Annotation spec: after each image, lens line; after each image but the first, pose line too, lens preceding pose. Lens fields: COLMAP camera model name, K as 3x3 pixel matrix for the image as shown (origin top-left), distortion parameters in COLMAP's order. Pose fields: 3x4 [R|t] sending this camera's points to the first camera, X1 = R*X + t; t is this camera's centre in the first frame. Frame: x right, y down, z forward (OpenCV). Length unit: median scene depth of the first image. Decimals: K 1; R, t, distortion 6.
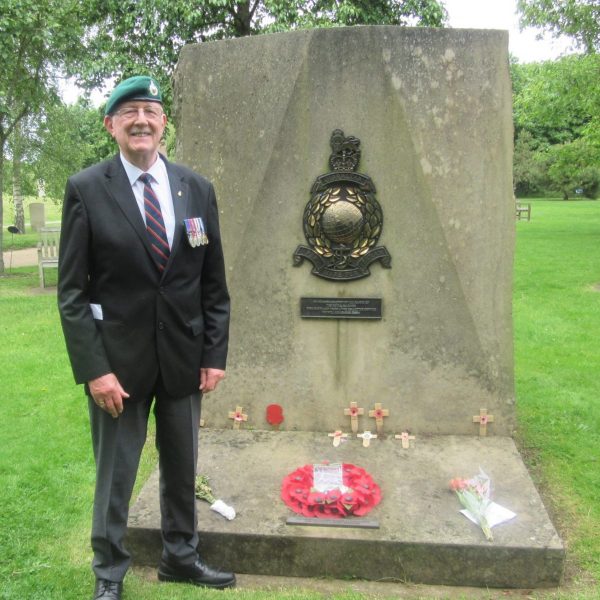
lens RADIAL K [[699.8, 0, 245.1], [0, 699.8, 335.0], [0, 0, 1]] dist [-0.009293, 0.000000]
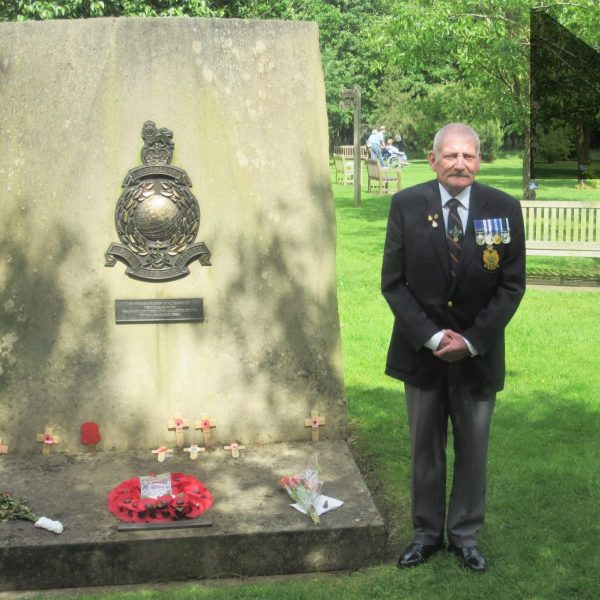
lens RADIAL K [[1143.0, 0, 304.7], [0, 1143.0, 295.4], [0, 0, 1]] dist [-0.112858, 0.000000]
pose [[0.959045, -0.032588, 0.281373, -0.105545], [0.052551, 0.996585, -0.063693, 0.049829], [-0.278337, 0.075871, 0.957482, -0.509839]]
